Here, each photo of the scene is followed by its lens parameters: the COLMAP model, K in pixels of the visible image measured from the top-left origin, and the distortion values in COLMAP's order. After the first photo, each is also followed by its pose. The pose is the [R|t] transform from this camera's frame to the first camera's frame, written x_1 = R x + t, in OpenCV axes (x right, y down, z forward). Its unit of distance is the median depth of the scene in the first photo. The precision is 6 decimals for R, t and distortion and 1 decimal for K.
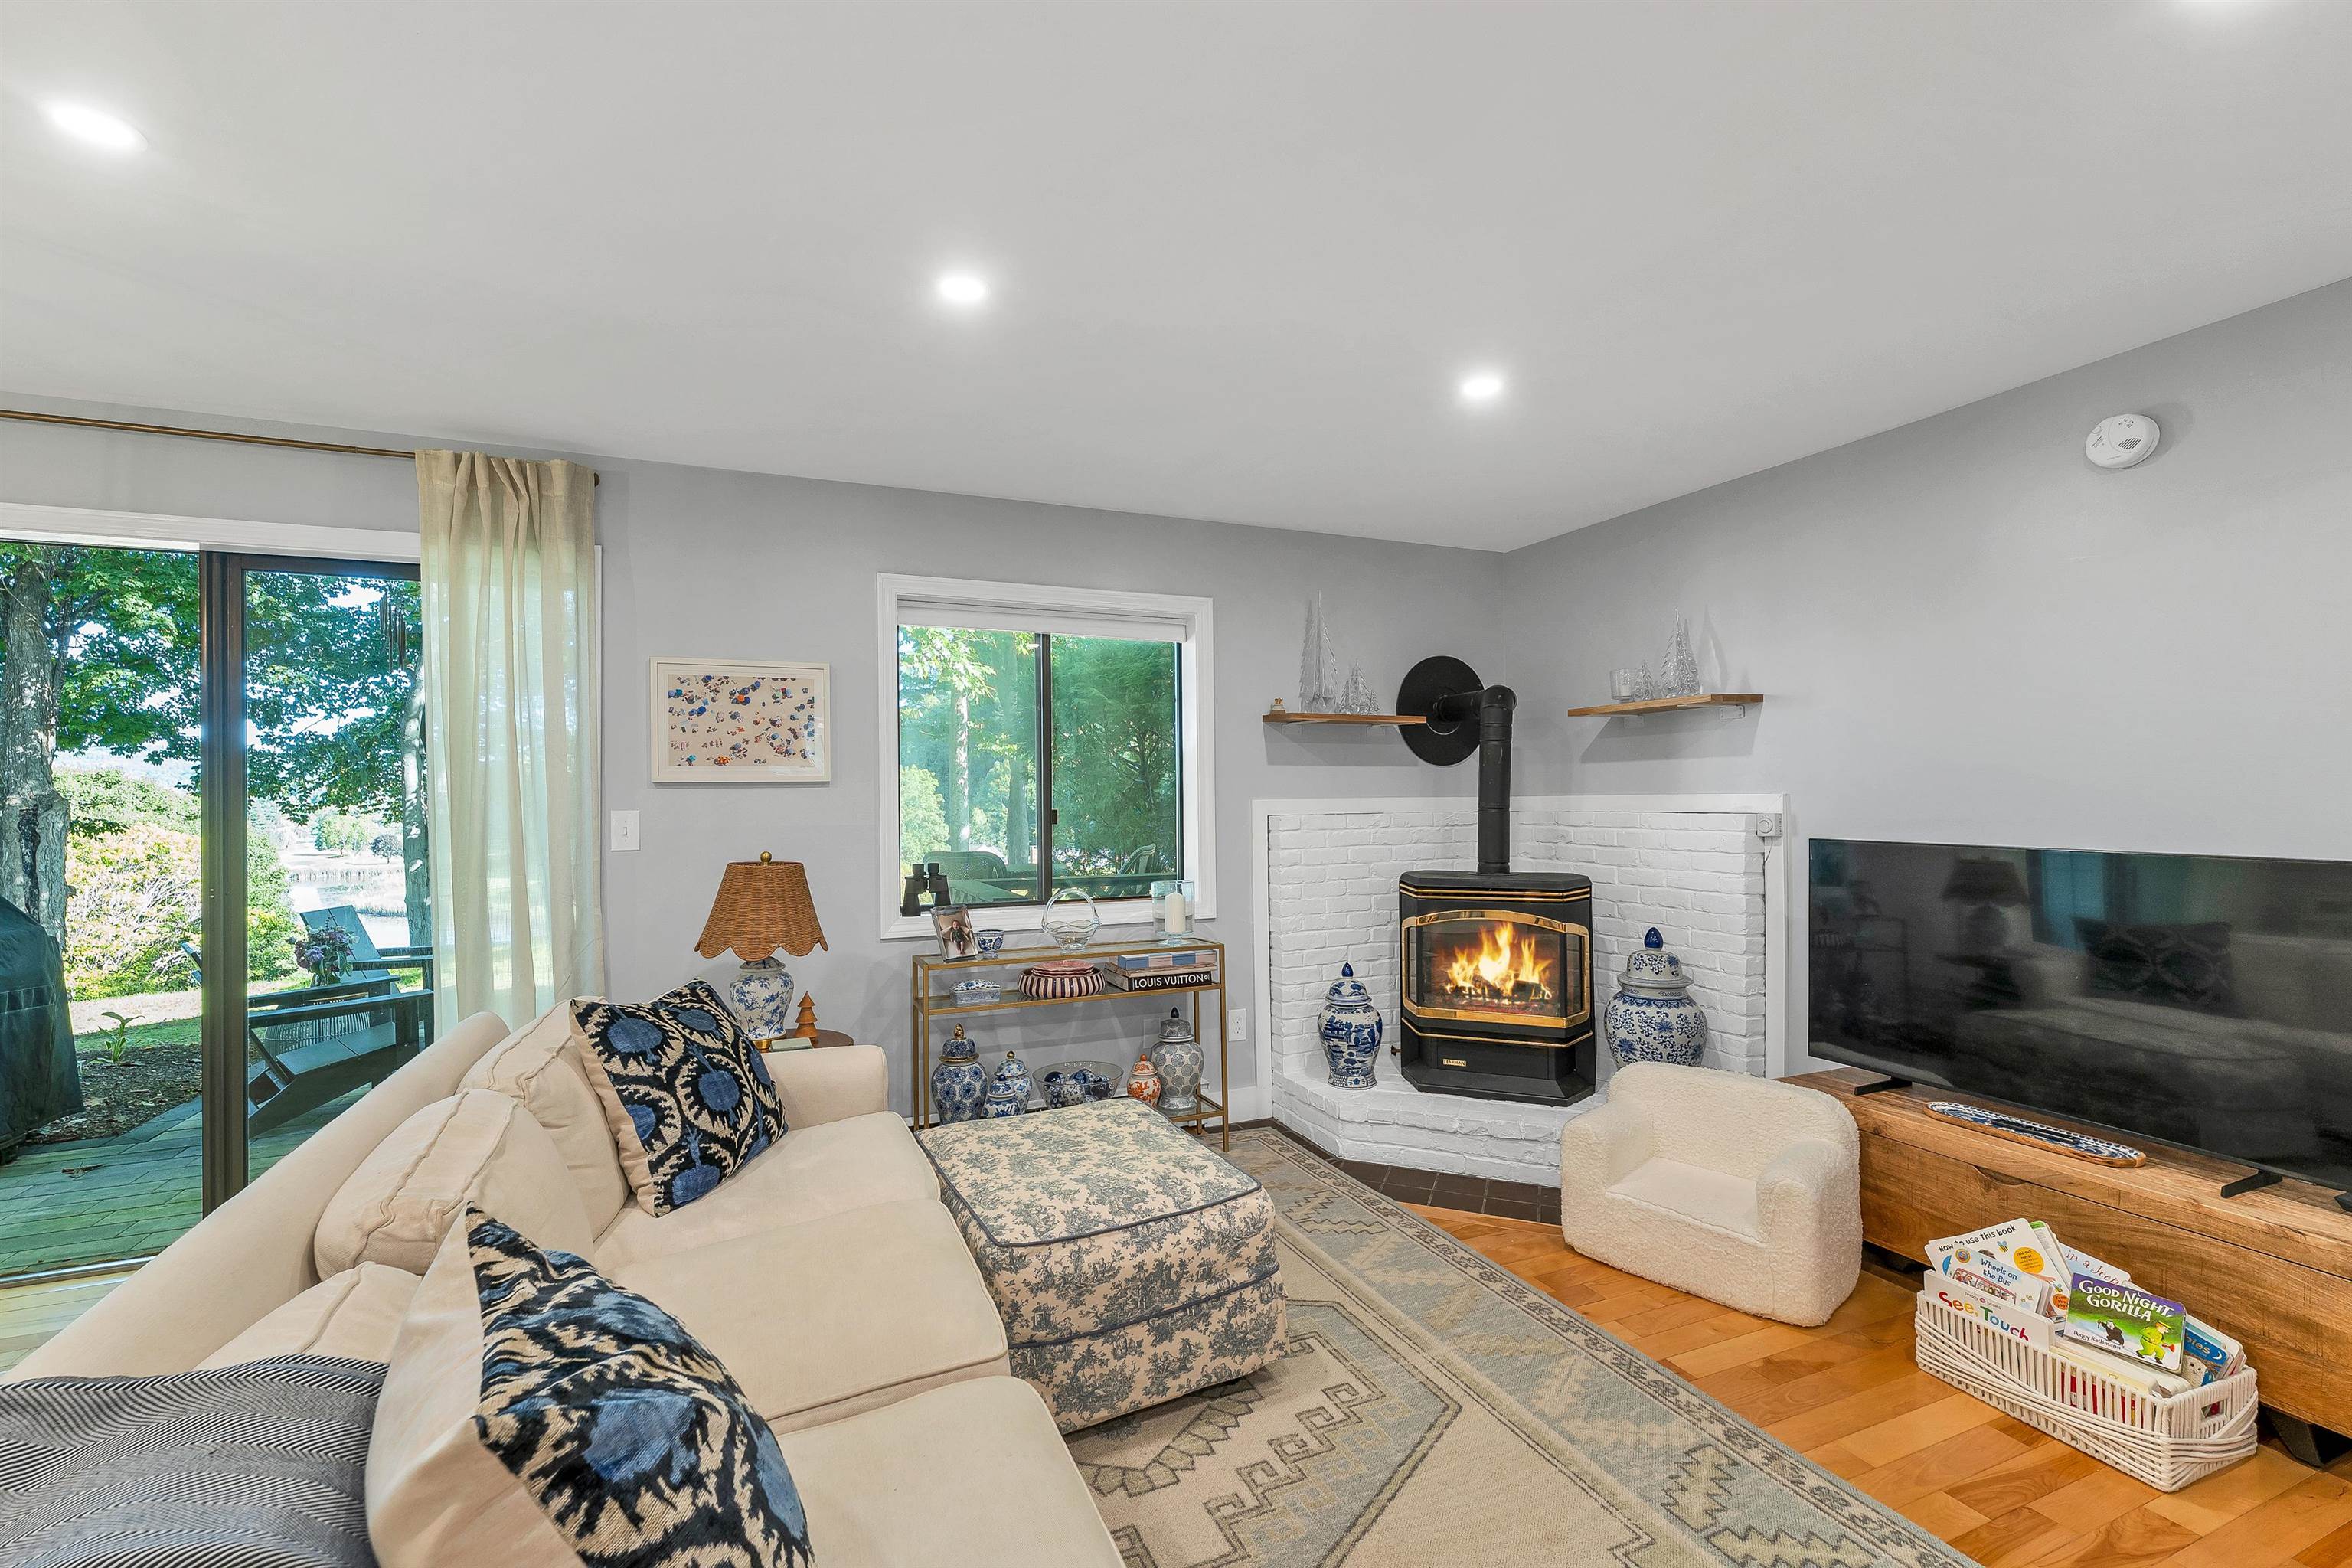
lens RADIAL K [[987.0, 0, 1166.8], [0, 987.0, 785.9], [0, 0, 1]] dist [0.000708, -0.000008]
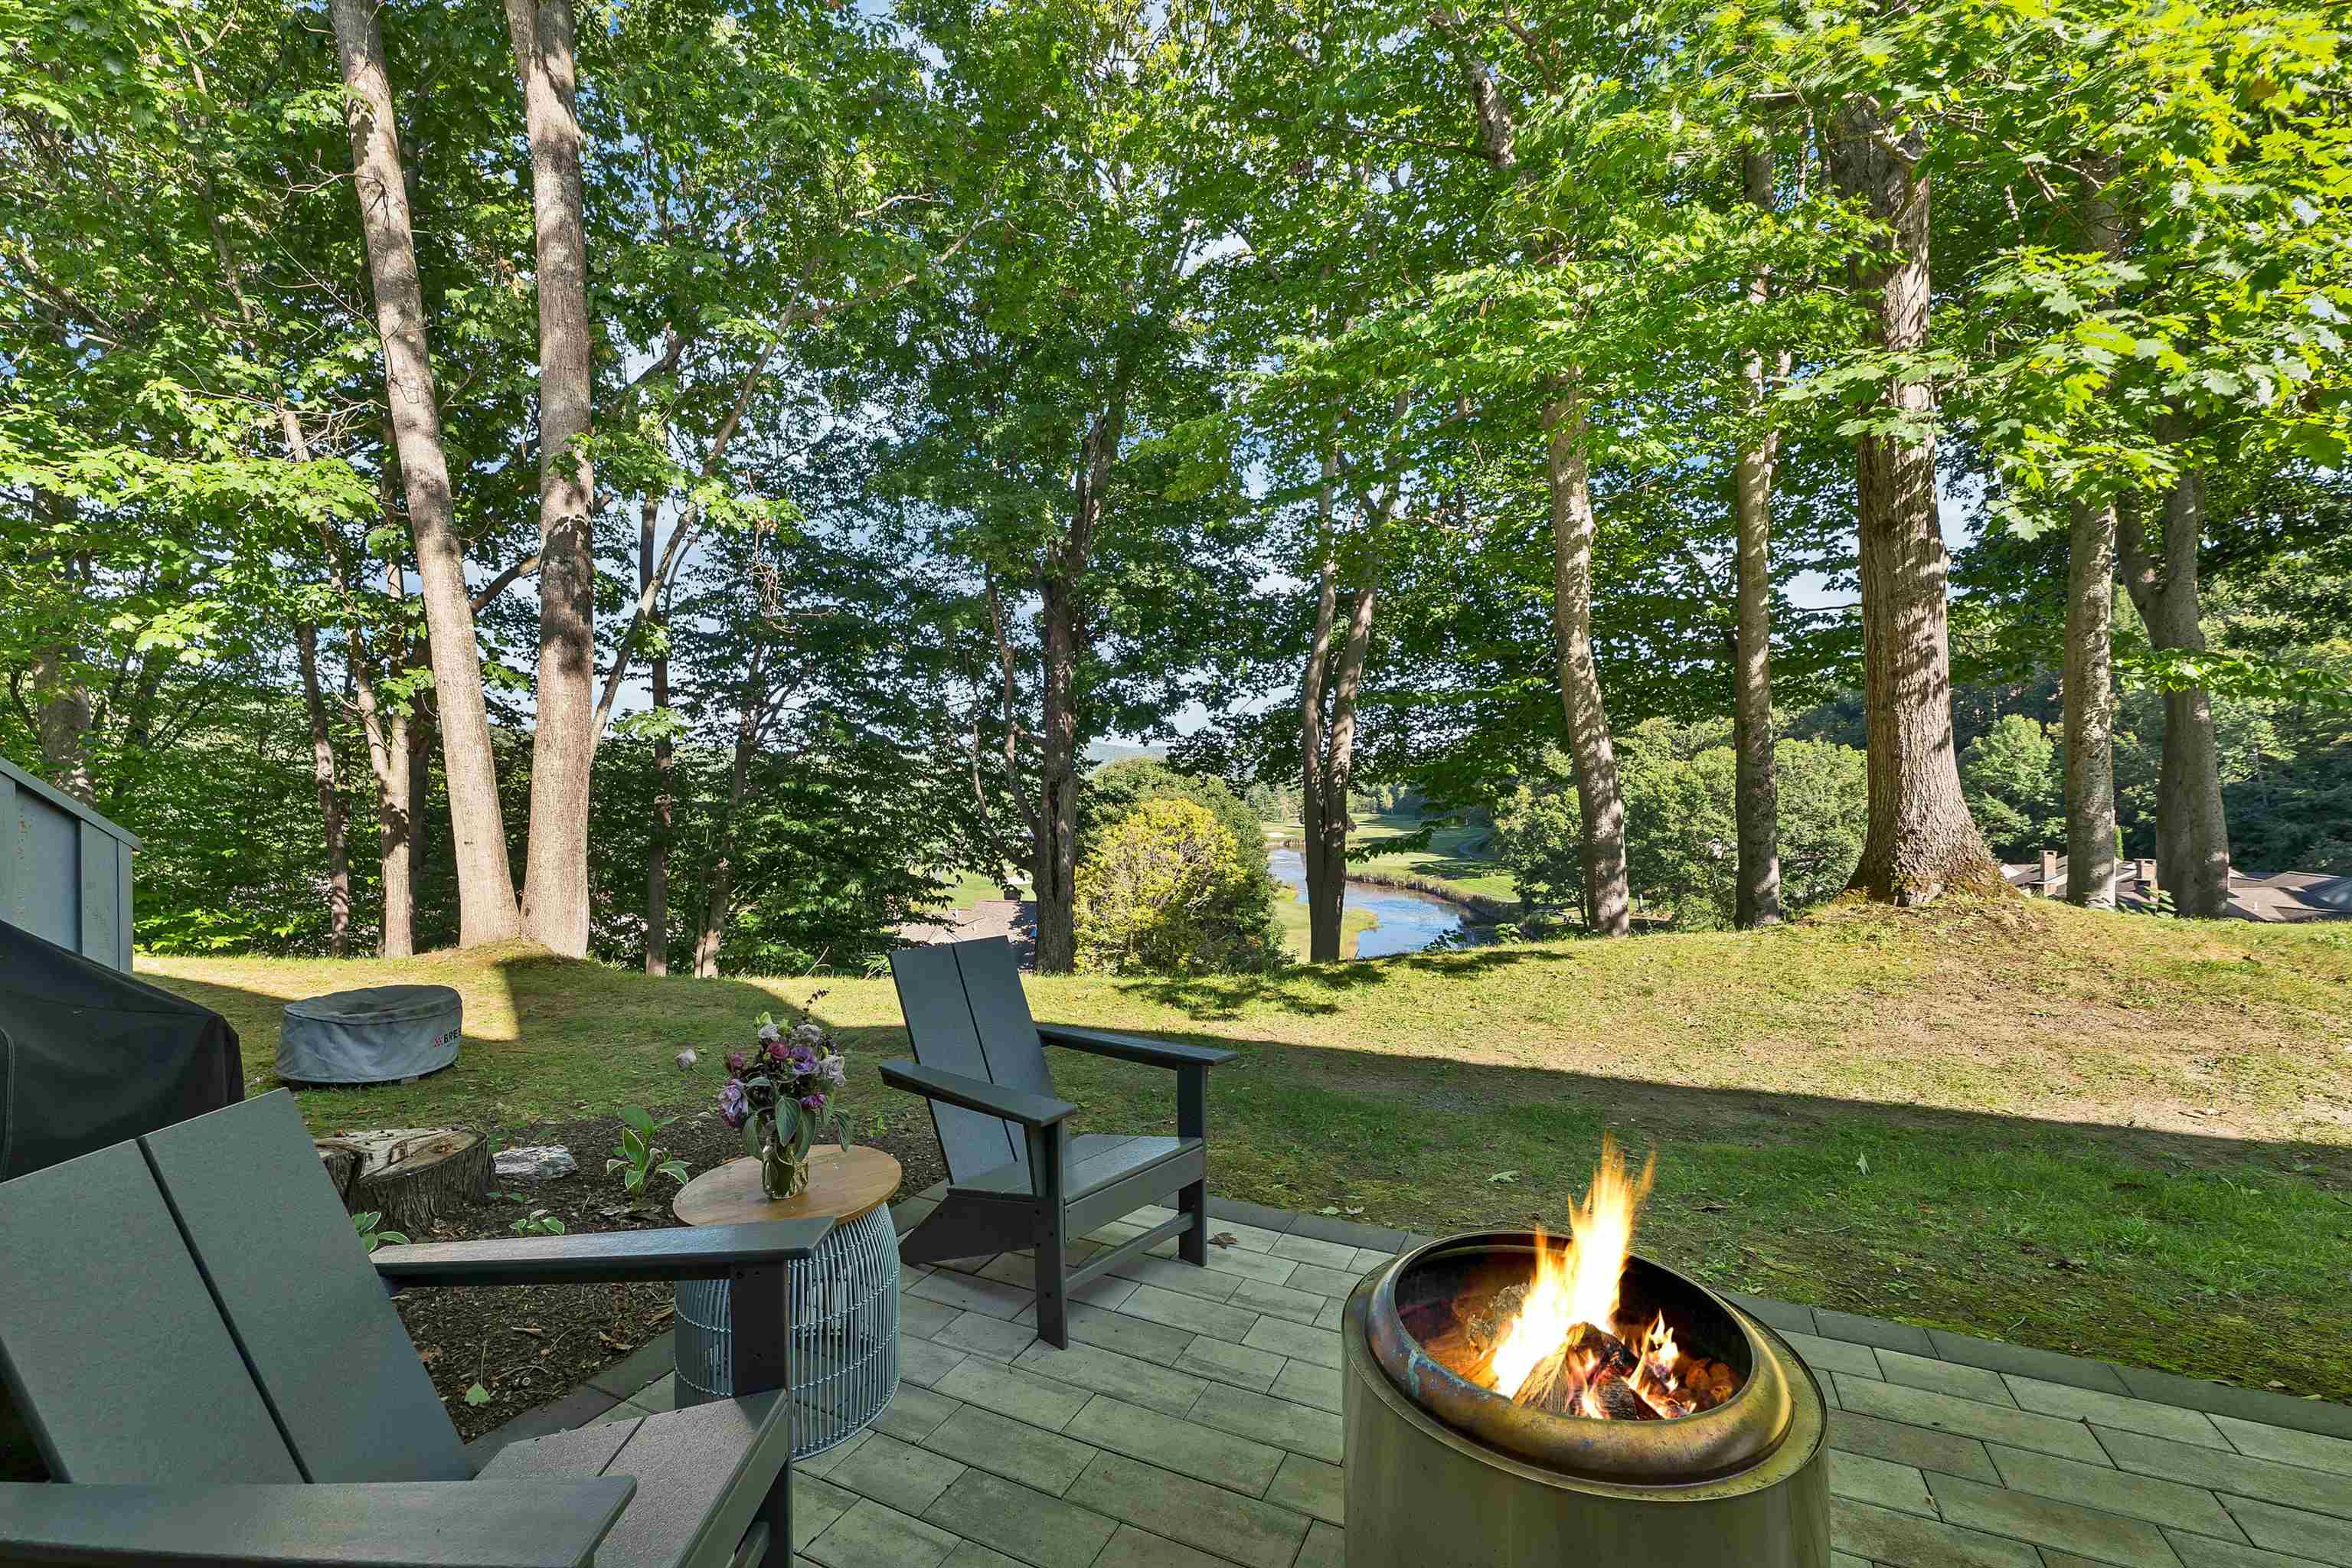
lens RADIAL K [[980.3, 0, 1165.8], [0, 980.3, 786.5], [0, 0, 1]] dist [-0.000290, 0.000043]
pose [[0.659268, 0.004942, -0.751892, -0.837689], [0.005292, 0.999923, 0.011213, 0.083605], [0.751890, -0.011372, 0.659191, 1.580374]]
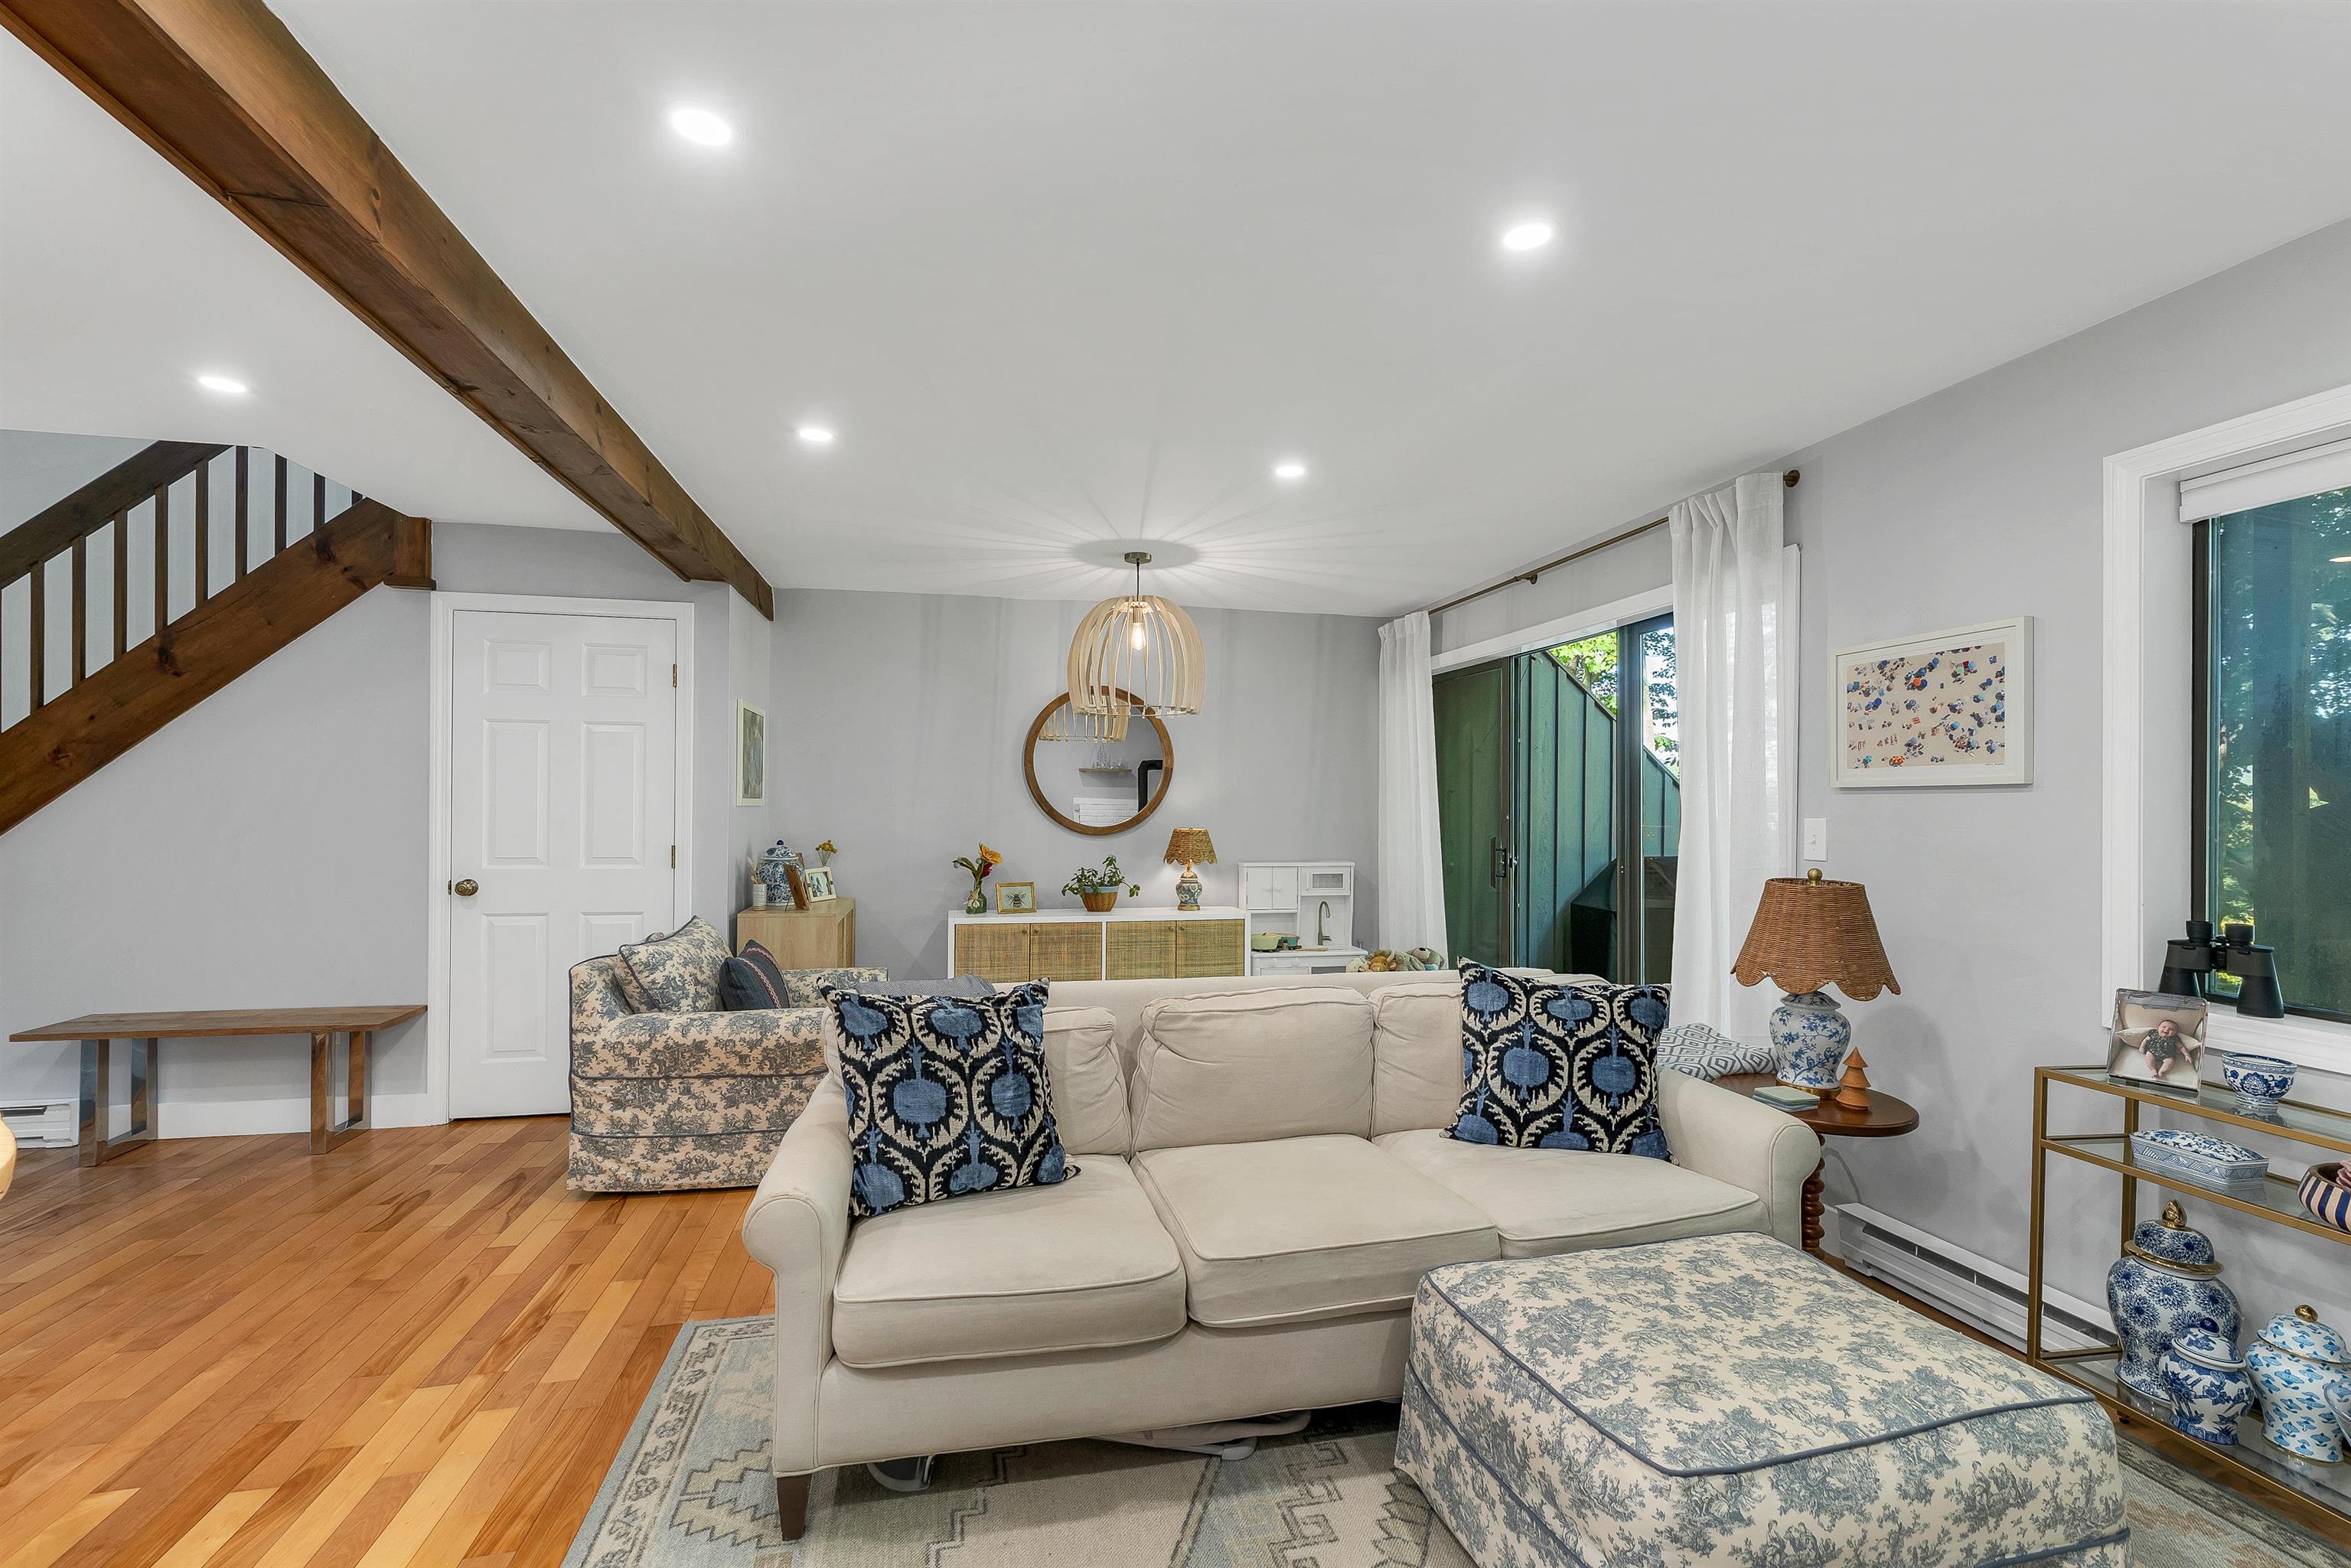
lens RADIAL K [[1009.1, 0, 1172.3], [0, 1009.1, 802.7], [0, 0, 1]] dist [0.001589, 0.000248]
pose [[-0.178529, 0.005408, -0.983920, 0.556757], [0.003929, 0.999981, 0.004784, 0.003743], [0.983927, -0.003011, -0.178546, 0.621197]]
